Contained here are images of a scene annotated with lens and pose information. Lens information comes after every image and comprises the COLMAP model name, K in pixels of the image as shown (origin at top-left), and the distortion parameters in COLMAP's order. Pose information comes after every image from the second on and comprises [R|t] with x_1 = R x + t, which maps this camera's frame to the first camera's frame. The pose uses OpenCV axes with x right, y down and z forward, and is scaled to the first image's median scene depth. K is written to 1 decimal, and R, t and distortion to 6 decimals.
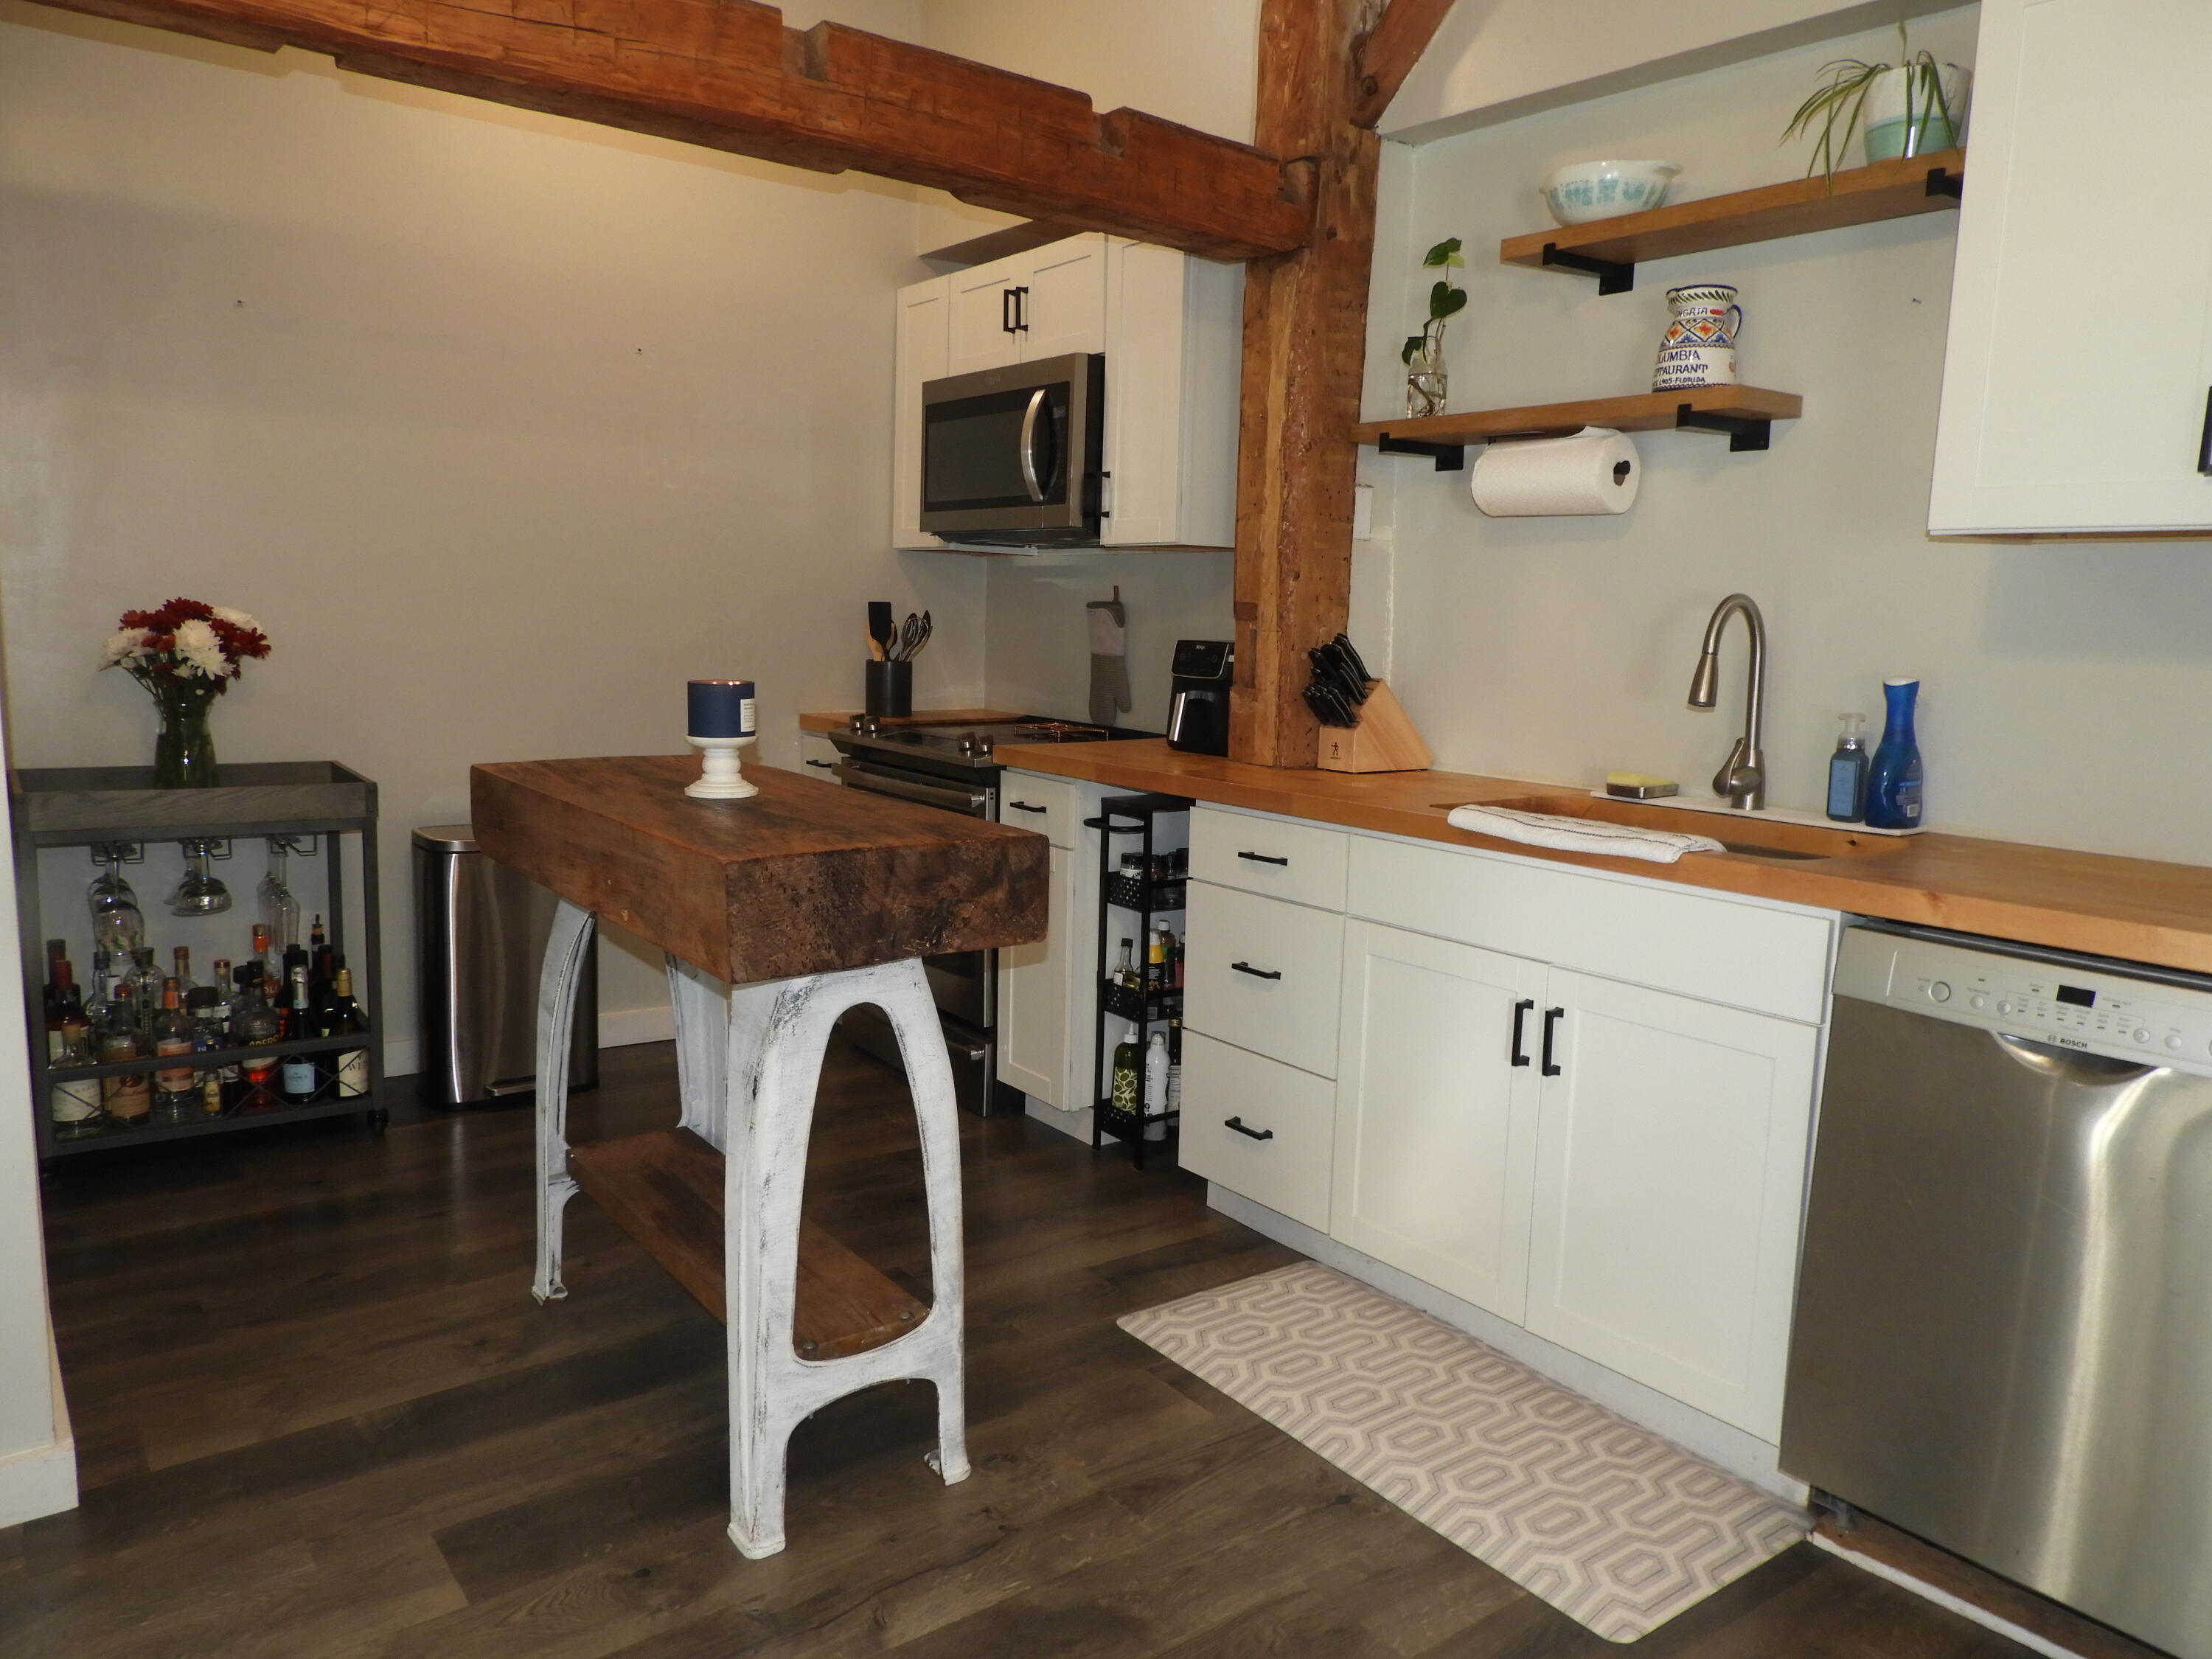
lens RADIAL K [[1567.4, 0, 1105.6], [0, 1567.4, 829.9], [0, 0, 1]] dist [0.004820, 0.000189]
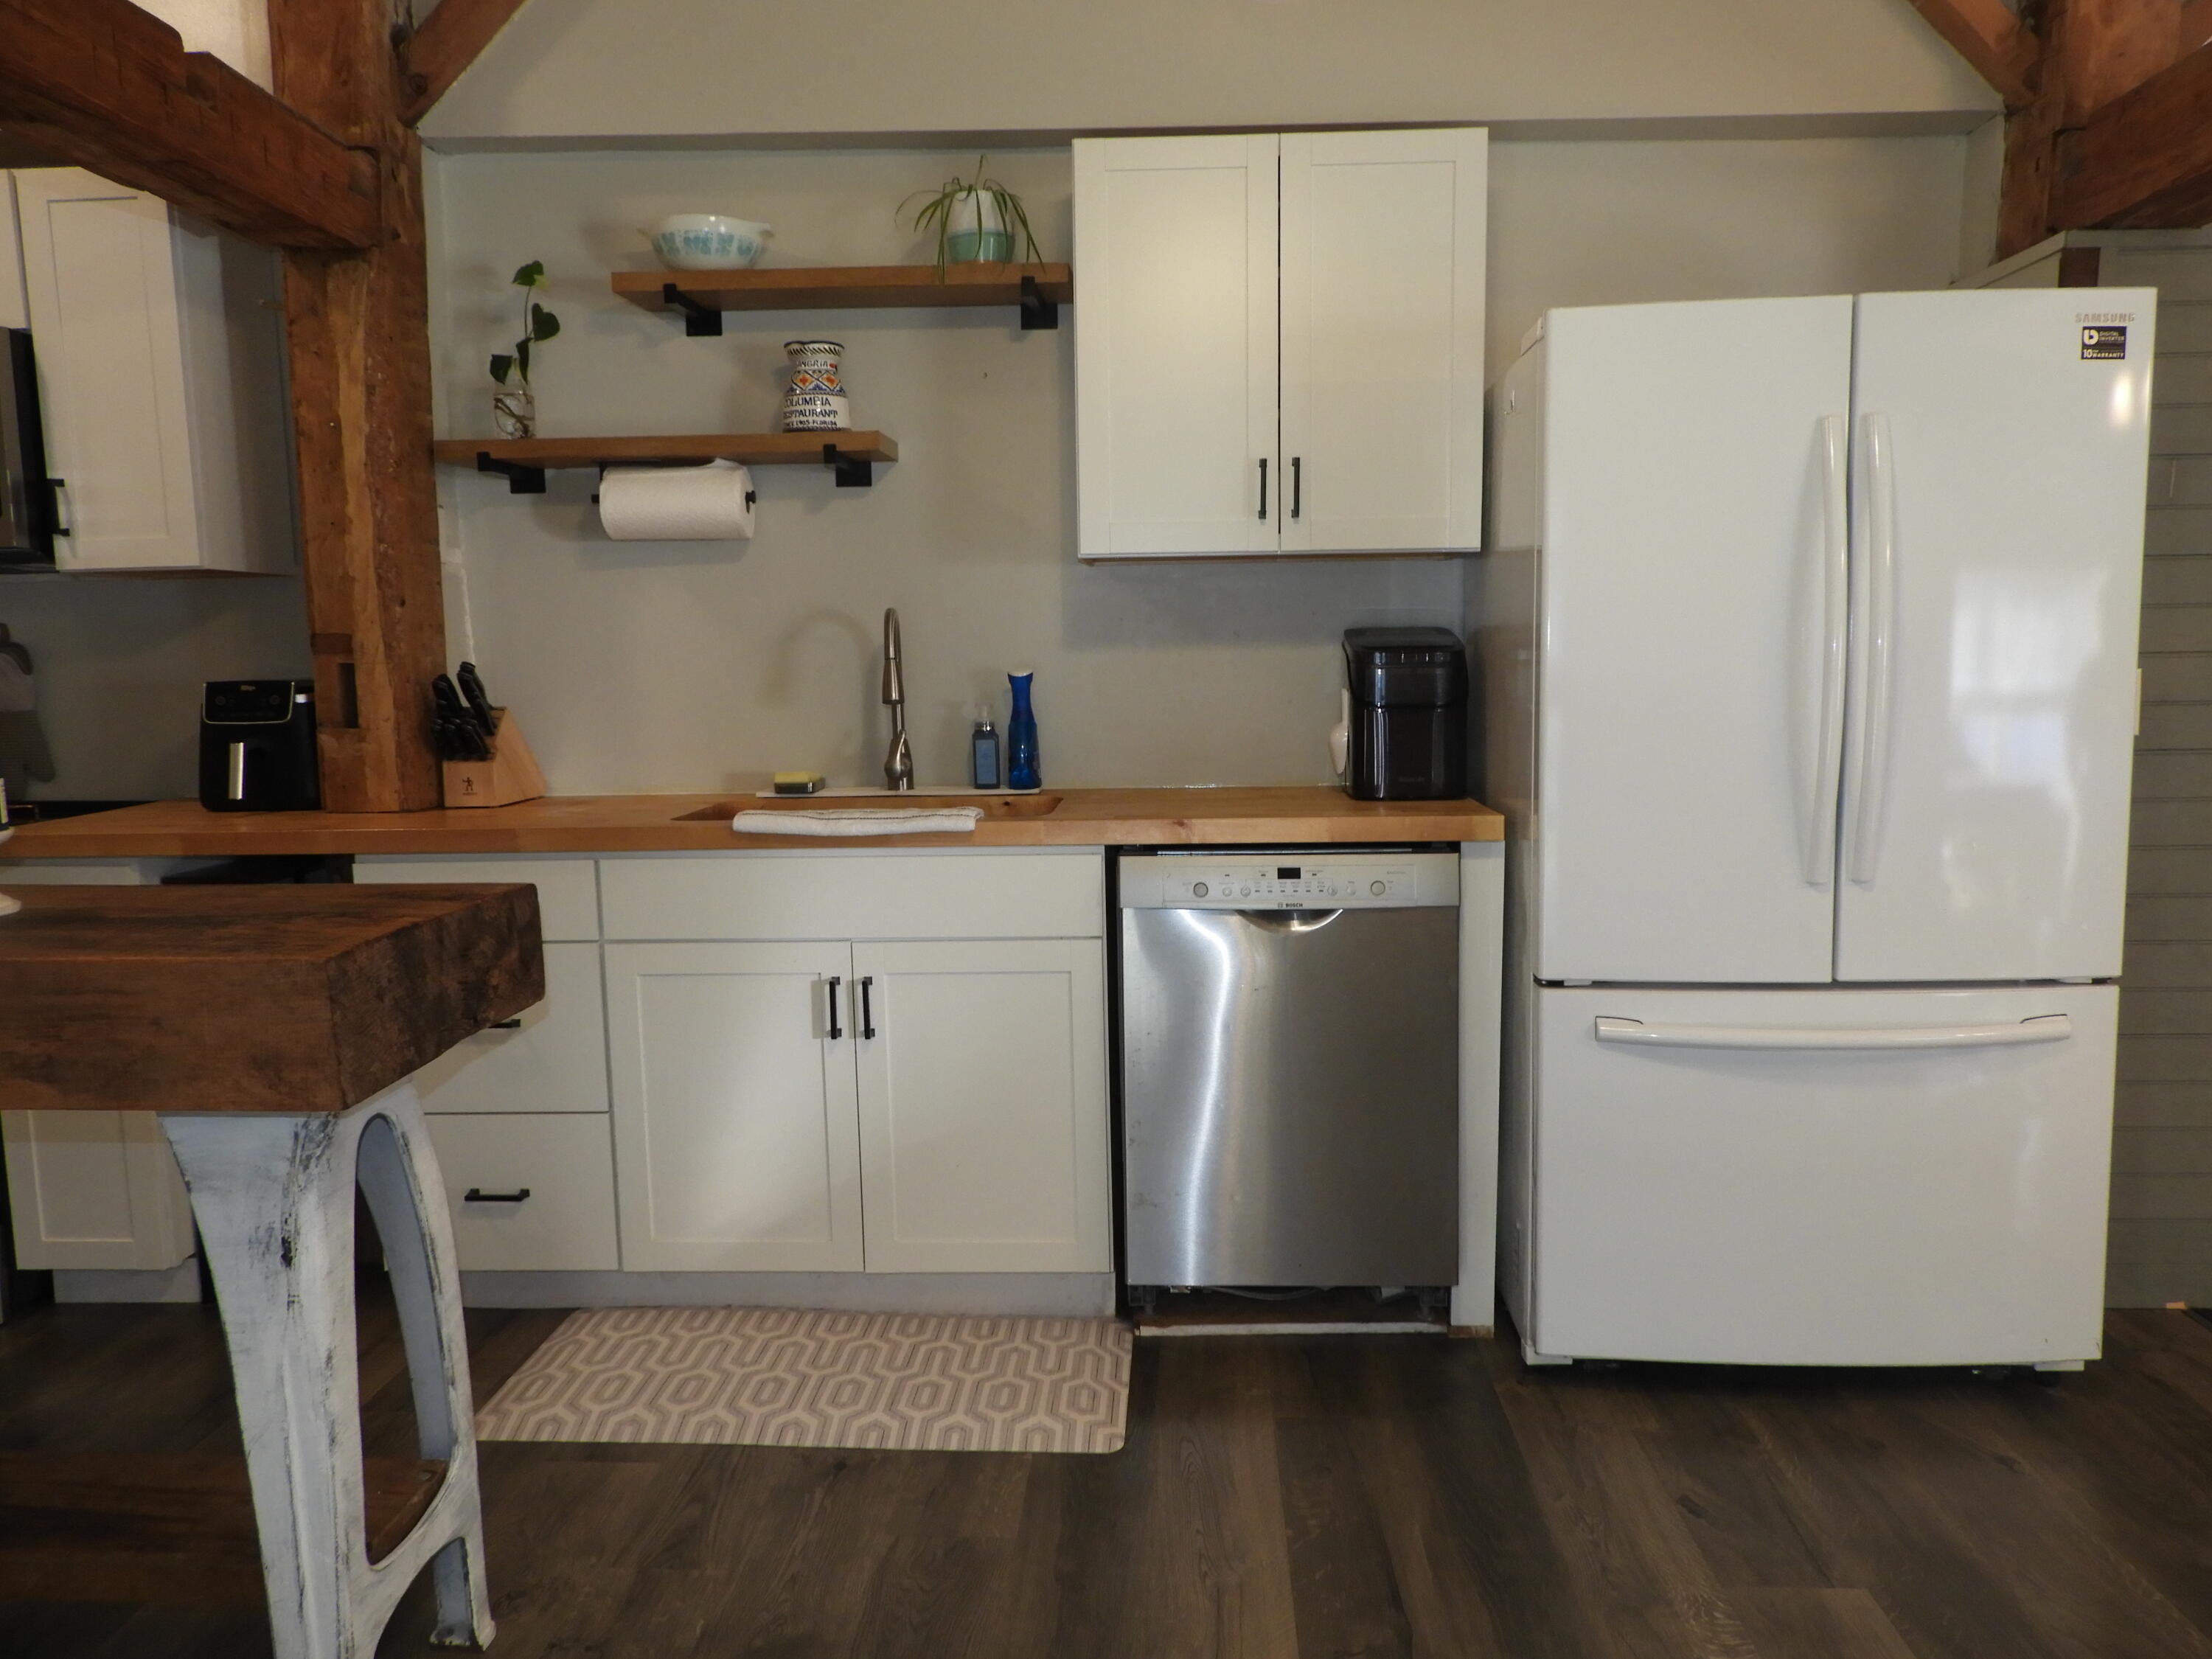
lens RADIAL K [[1567.4, 0, 1110.4], [0, 1567.4, 833.2], [0, 0, 1]] dist [0.004820, 0.000189]
pose [[0.640664, -0.129788, 0.756773, -0.370678], [0.141780, 0.988658, 0.049530, -0.016757], [-0.754618, 0.075563, 0.651799, 0.109901]]
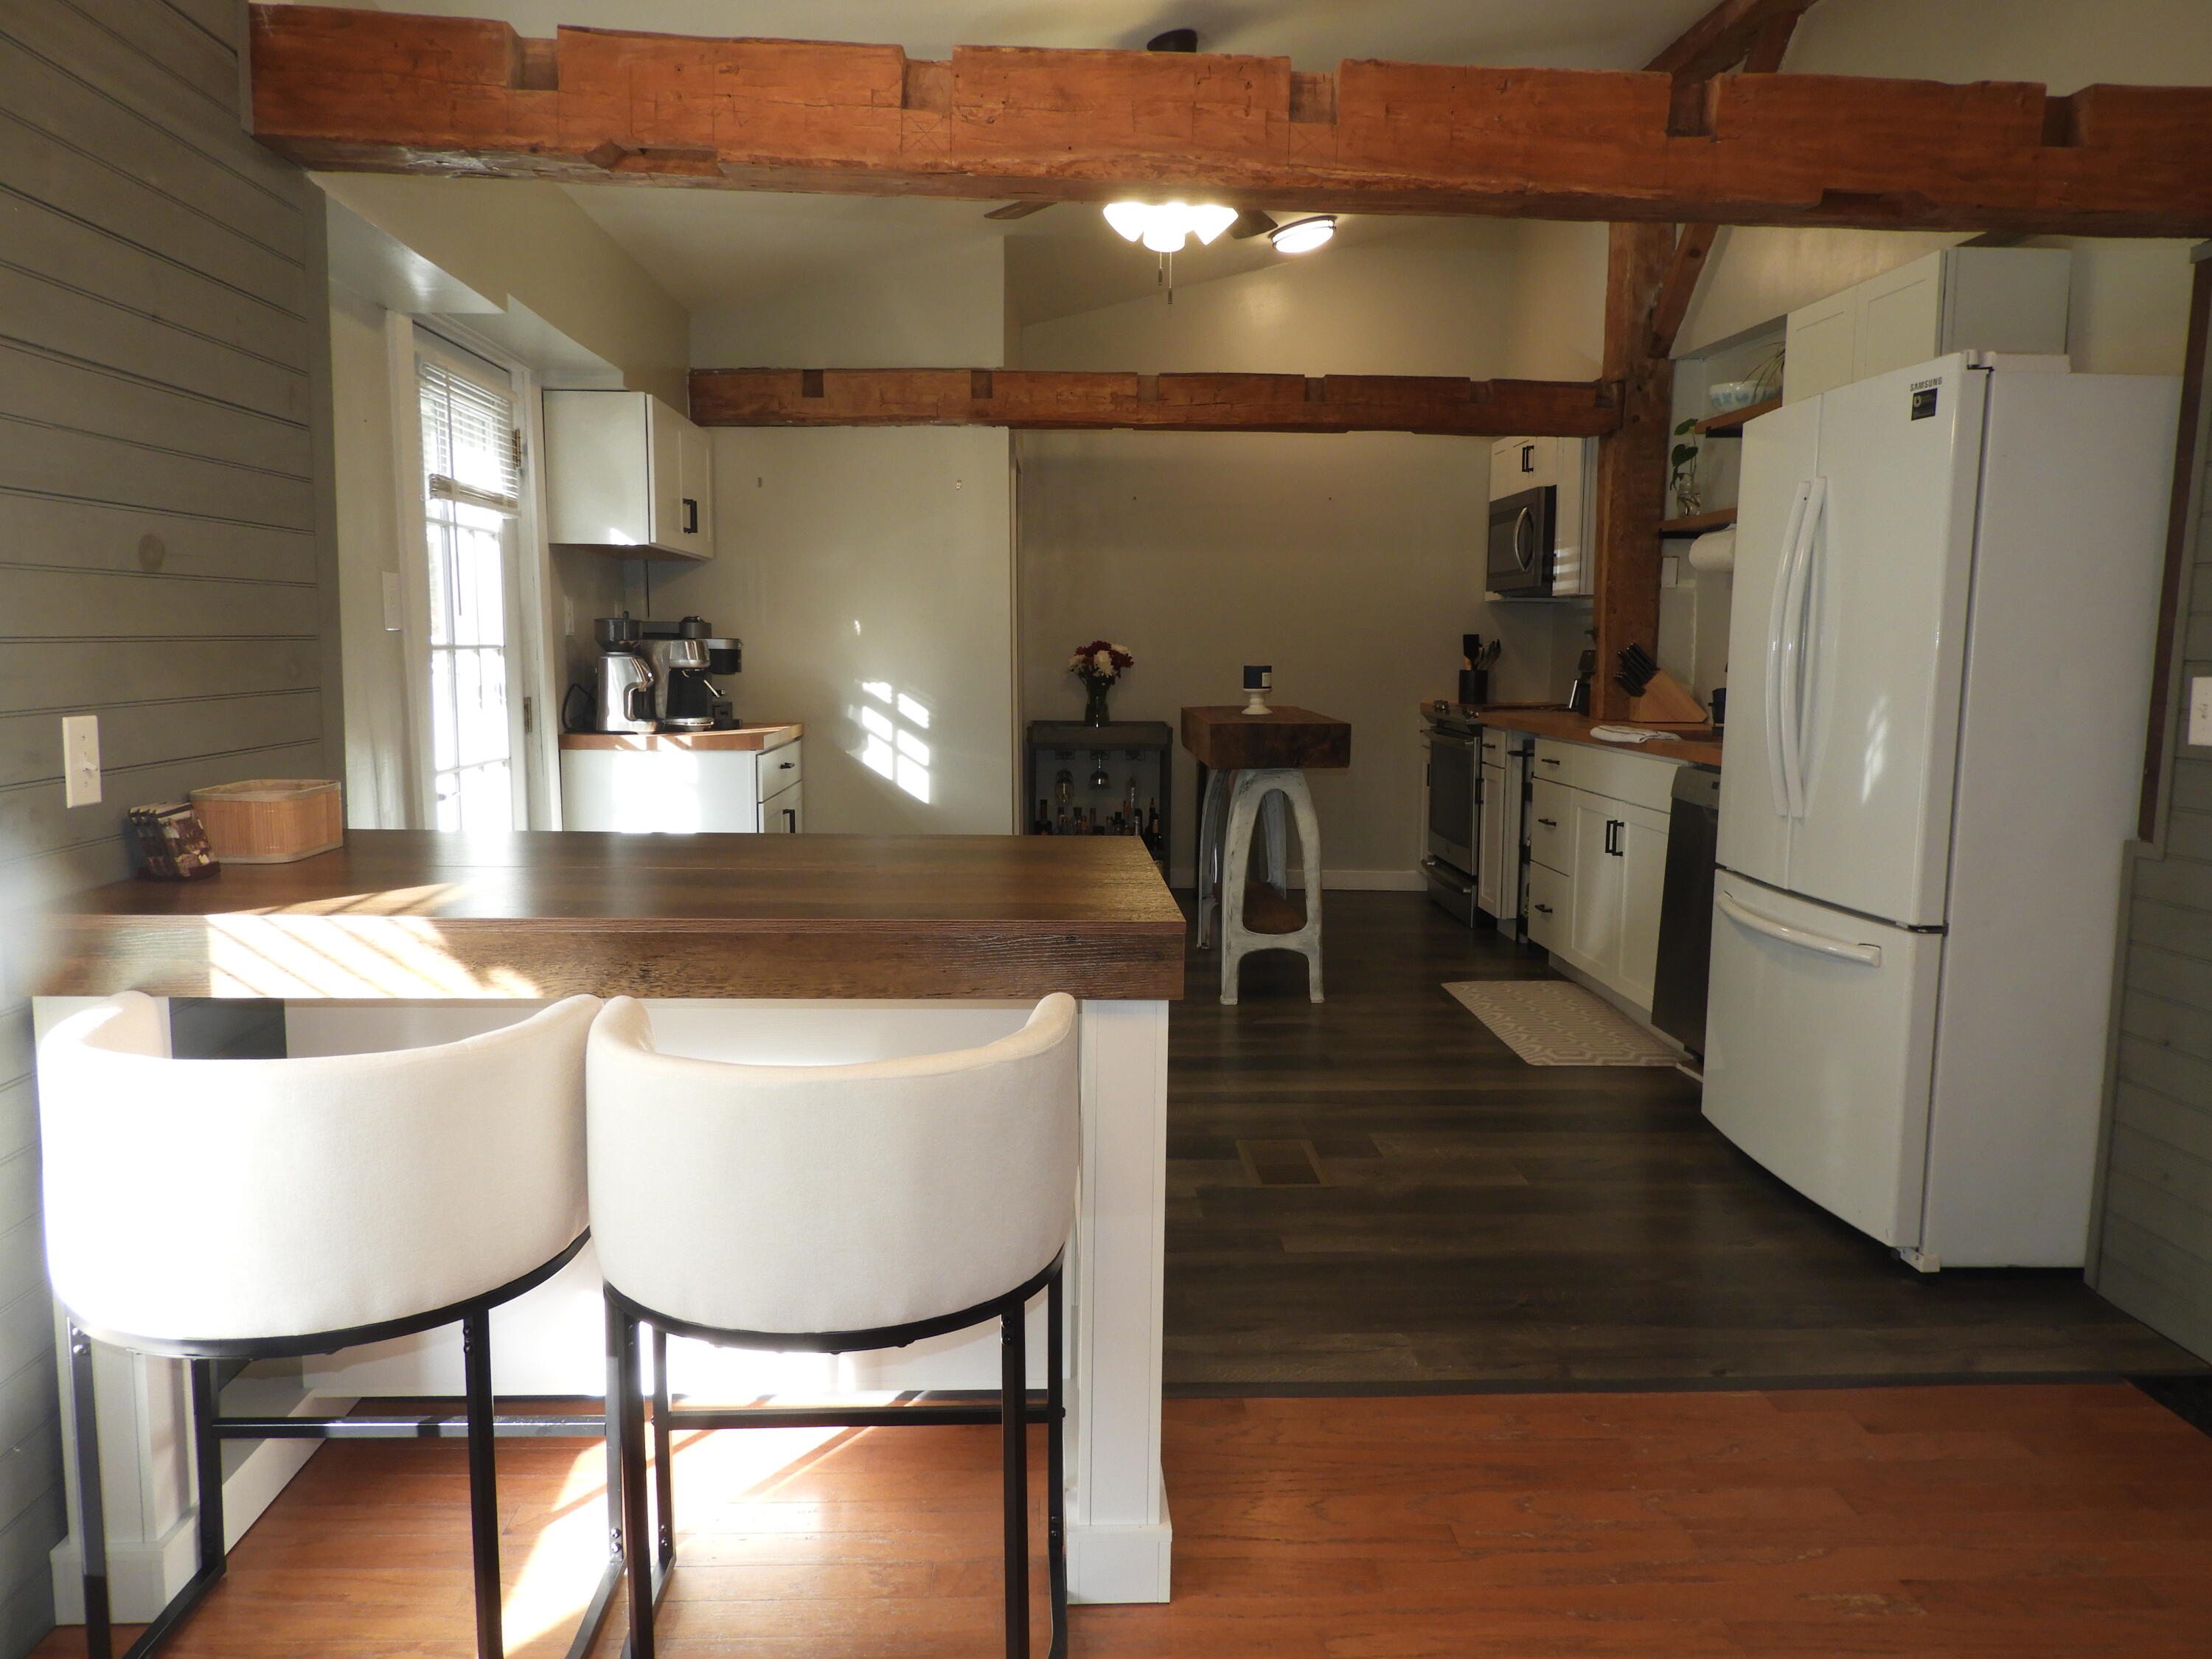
lens RADIAL K [[1567.4, 0, 1098.3], [0, 1567.4, 826.3], [0, 0, 1]] dist [0.004820, 0.000189]
pose [[0.821034, 0.041573, -0.569363, 0.749390], [-0.061049, 0.998020, -0.015161, 0.161912], [0.567605, 0.047207, 0.821946, -0.876346]]
